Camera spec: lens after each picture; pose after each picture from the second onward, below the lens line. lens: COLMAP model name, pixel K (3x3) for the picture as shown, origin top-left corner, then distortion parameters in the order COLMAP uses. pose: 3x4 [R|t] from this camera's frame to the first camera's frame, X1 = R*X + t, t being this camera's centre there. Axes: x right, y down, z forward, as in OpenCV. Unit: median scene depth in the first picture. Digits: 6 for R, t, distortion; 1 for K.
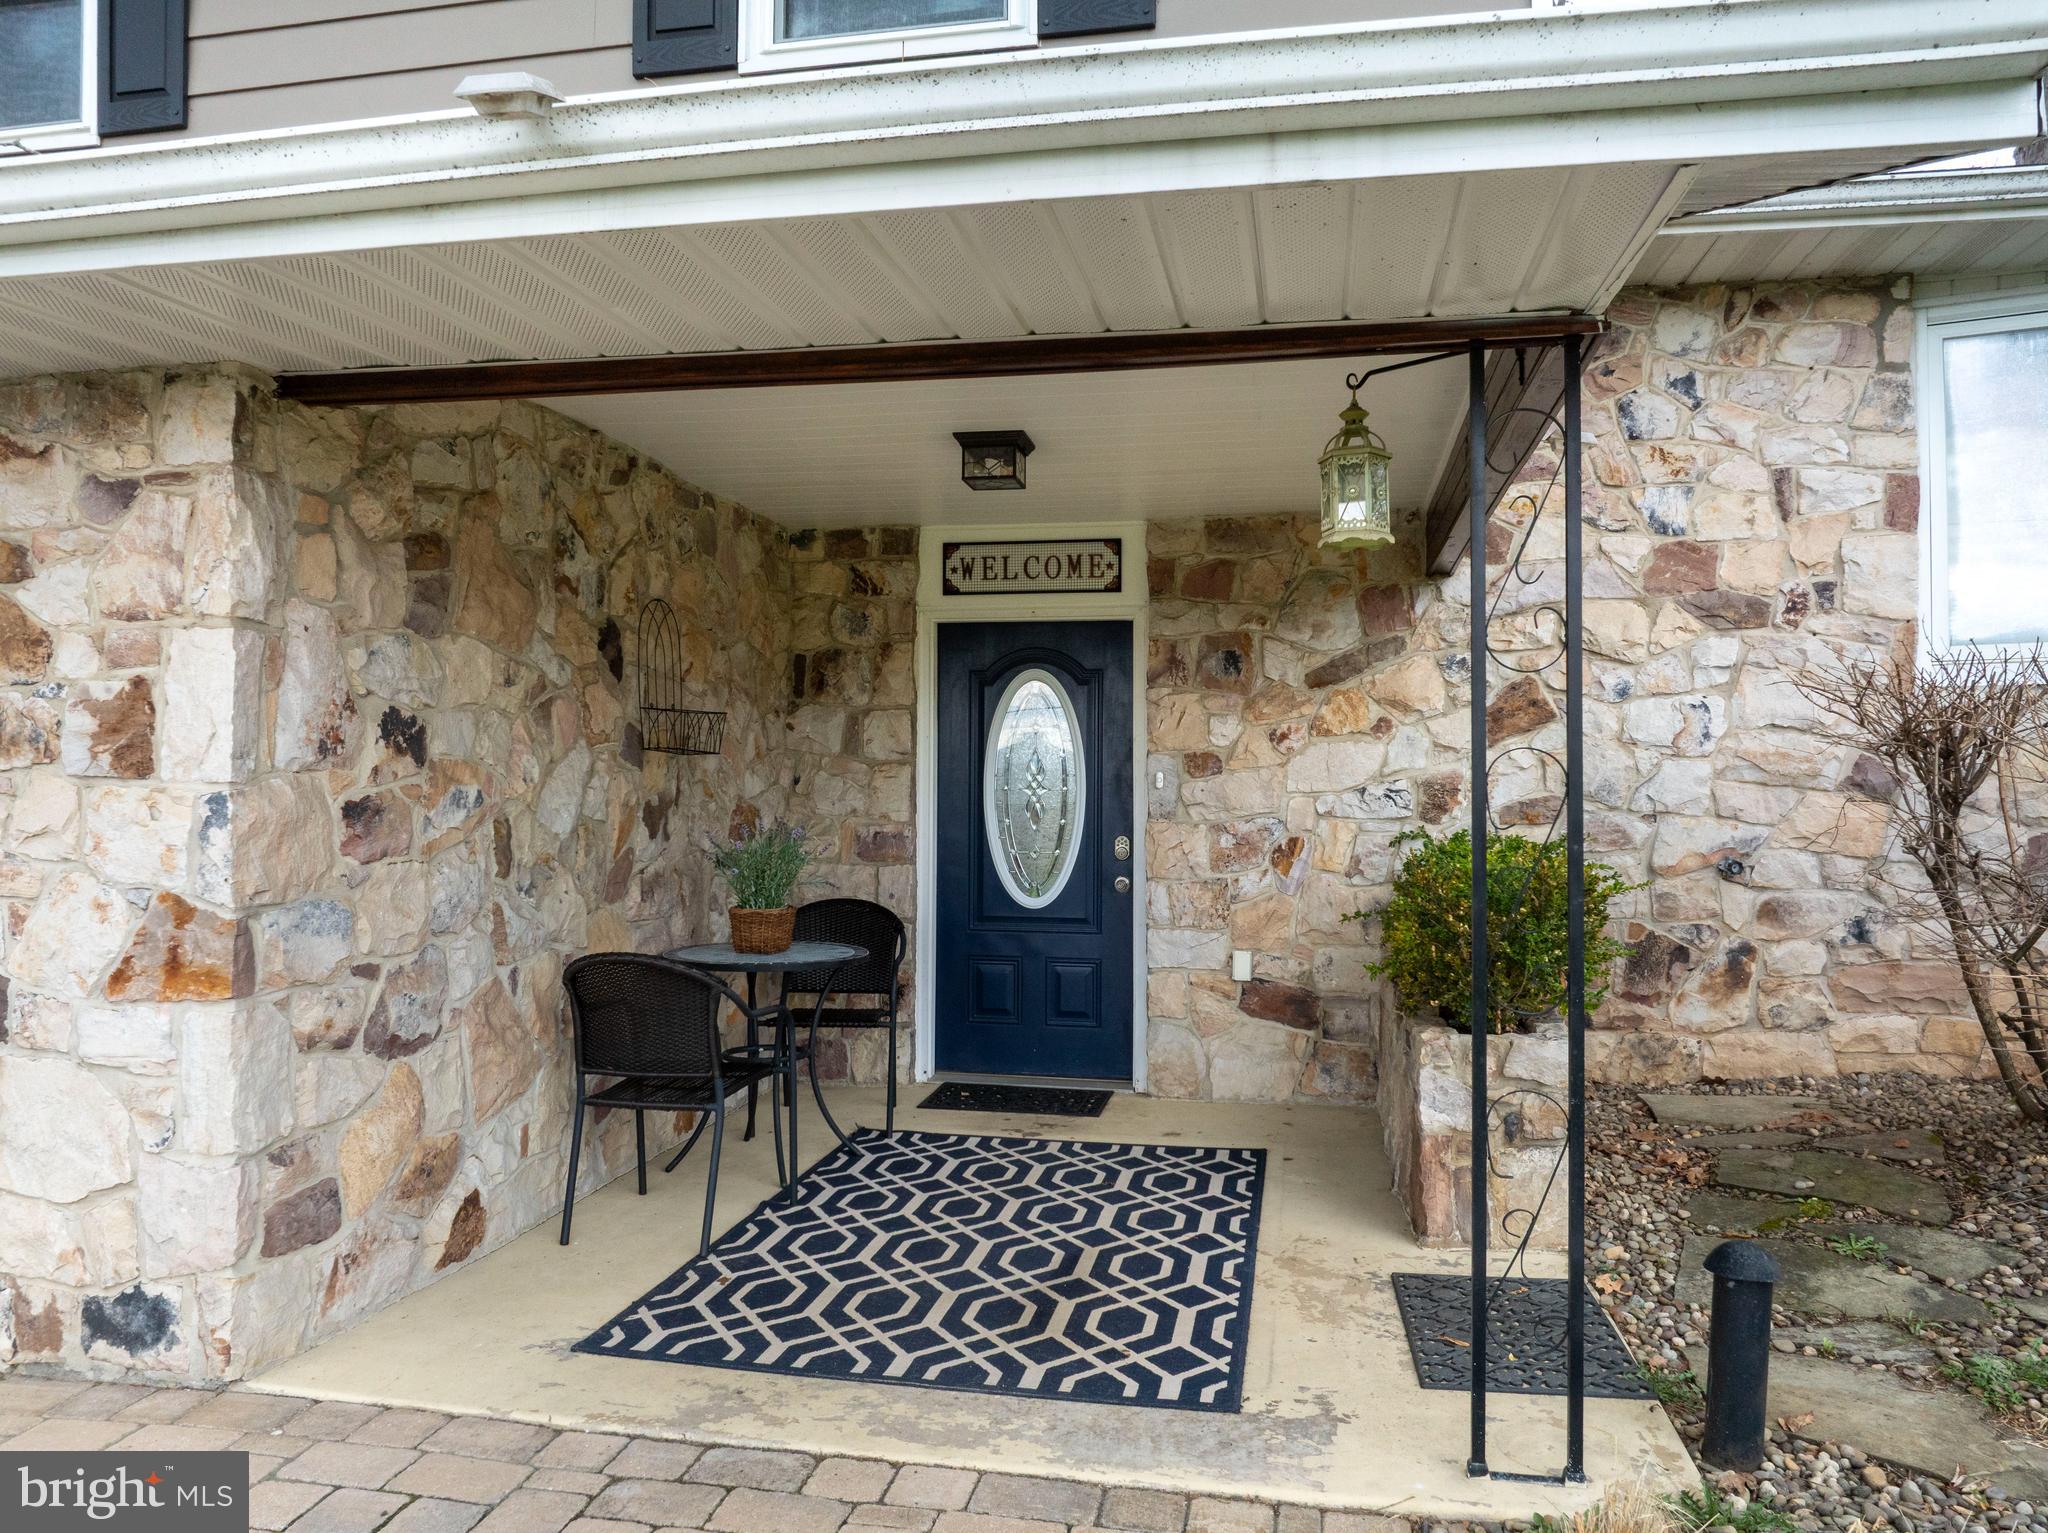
lens RADIAL K [[1430.0, 0, 1034.3], [0, 1430.0, 763.8], [0, 0, 1]] dist [-0.033656, -0.000241]
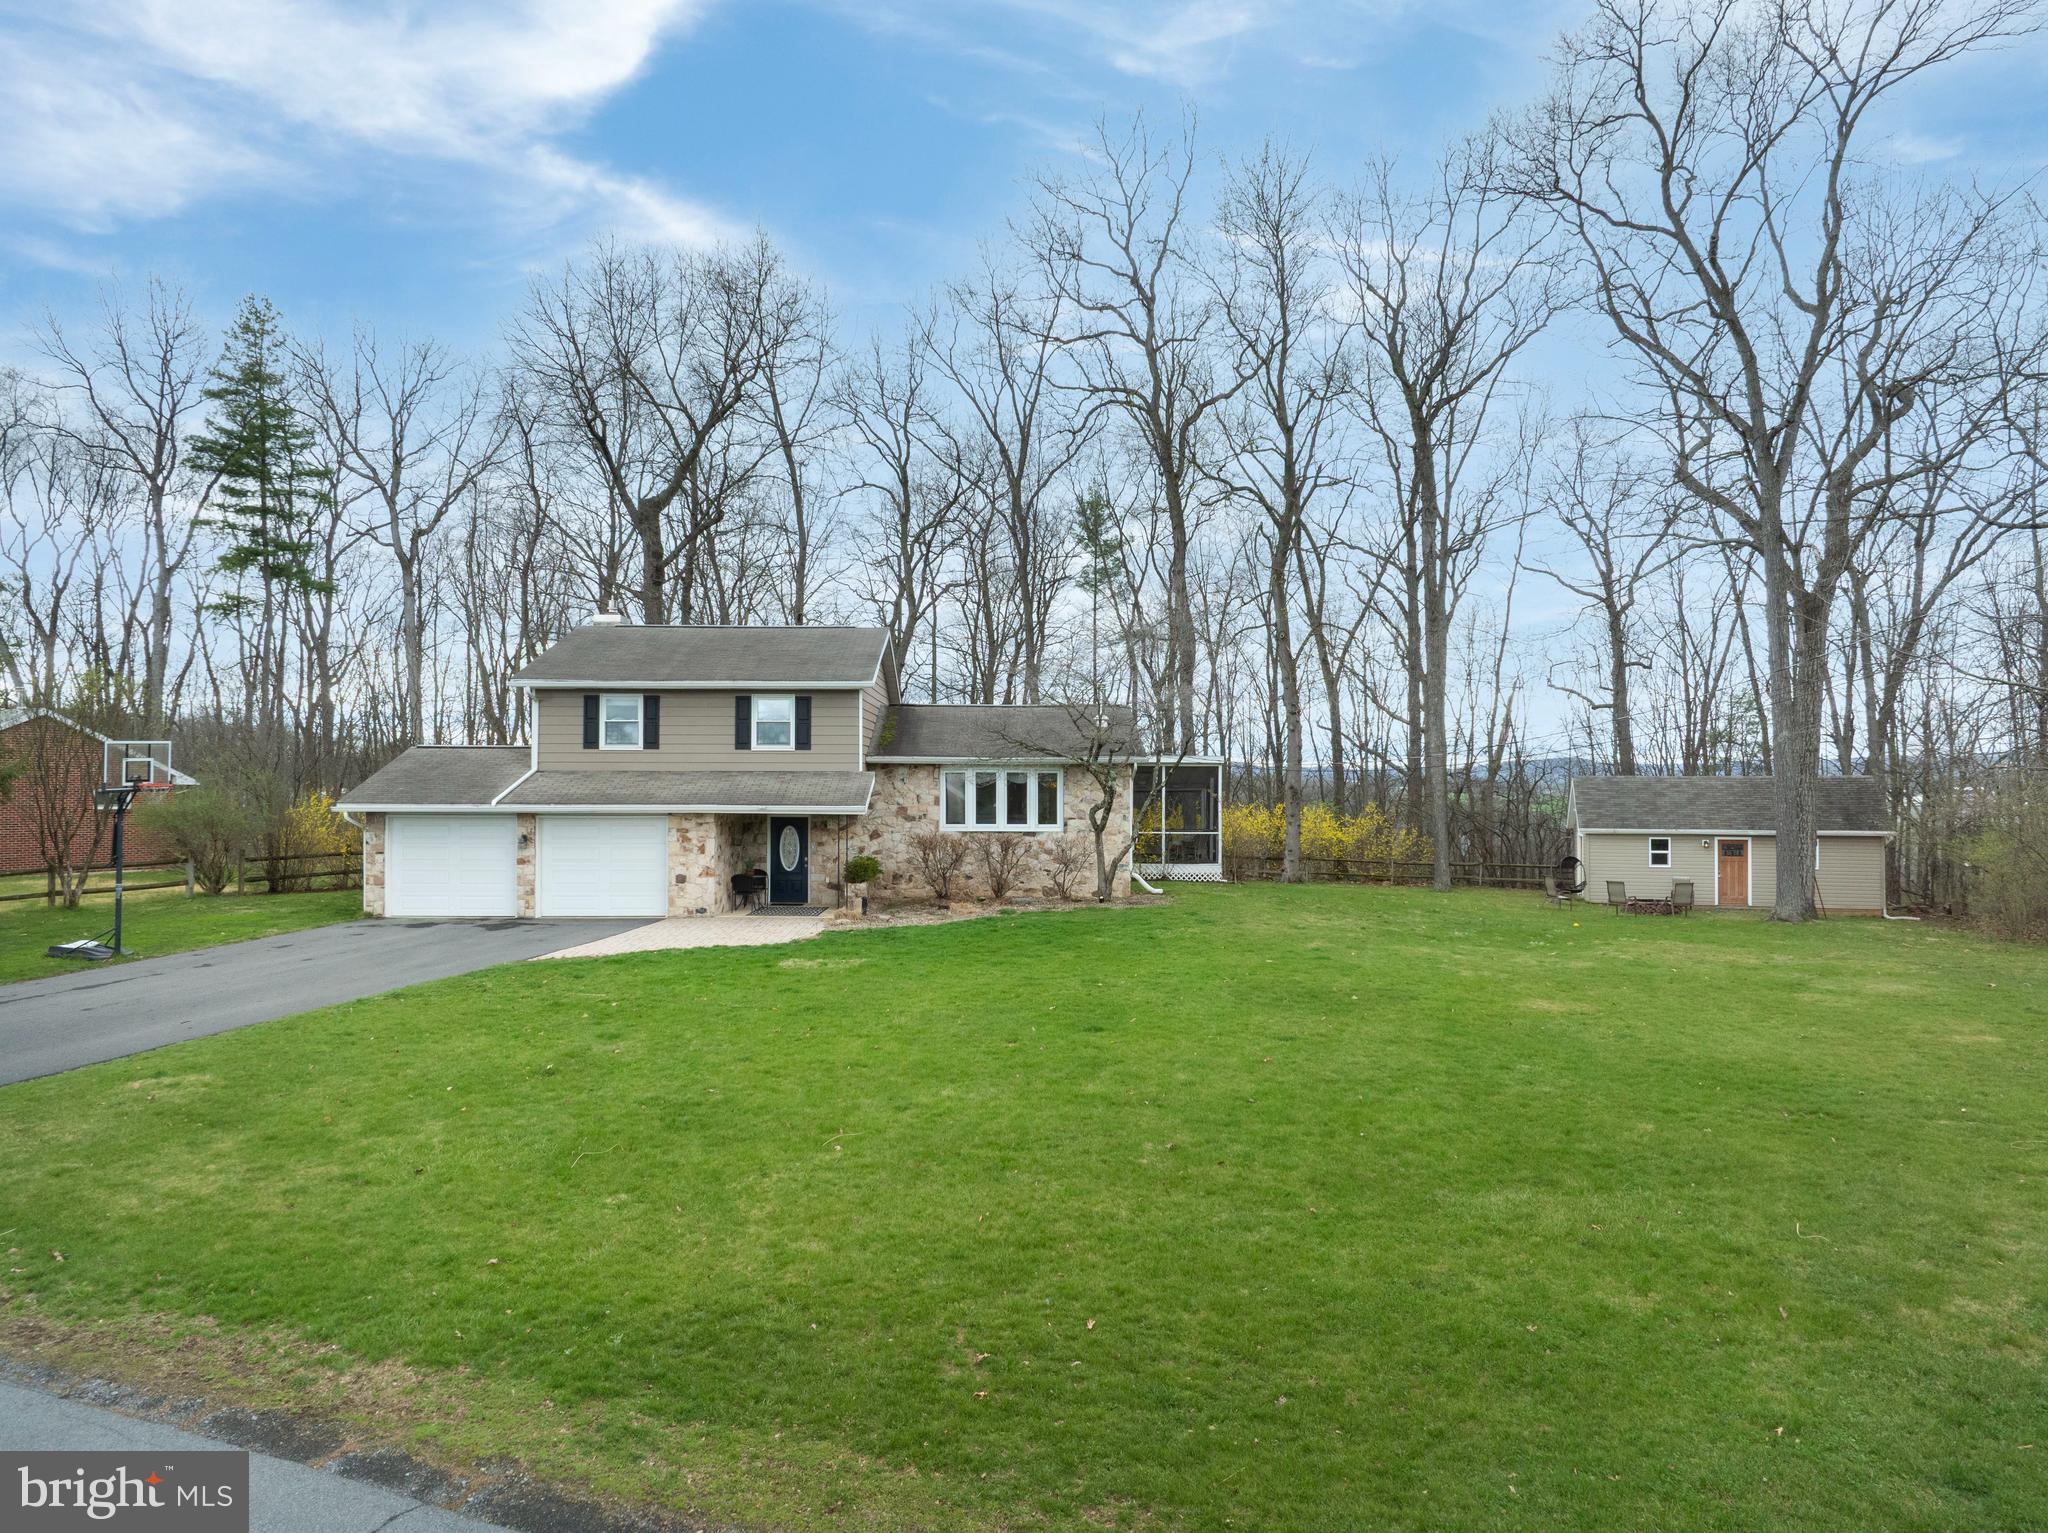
lens RADIAL K [[1430.0, 0, 1031.9], [0, 1430.0, 769.7], [0, 0, 1]] dist [-0.033656, -0.000241]
pose [[0.975944, 0.002225, 0.218010, -0.324455], [-0.002784, 0.999994, 0.002259, -0.337646], [-0.218004, -0.002811, 0.975944, -5.114659]]
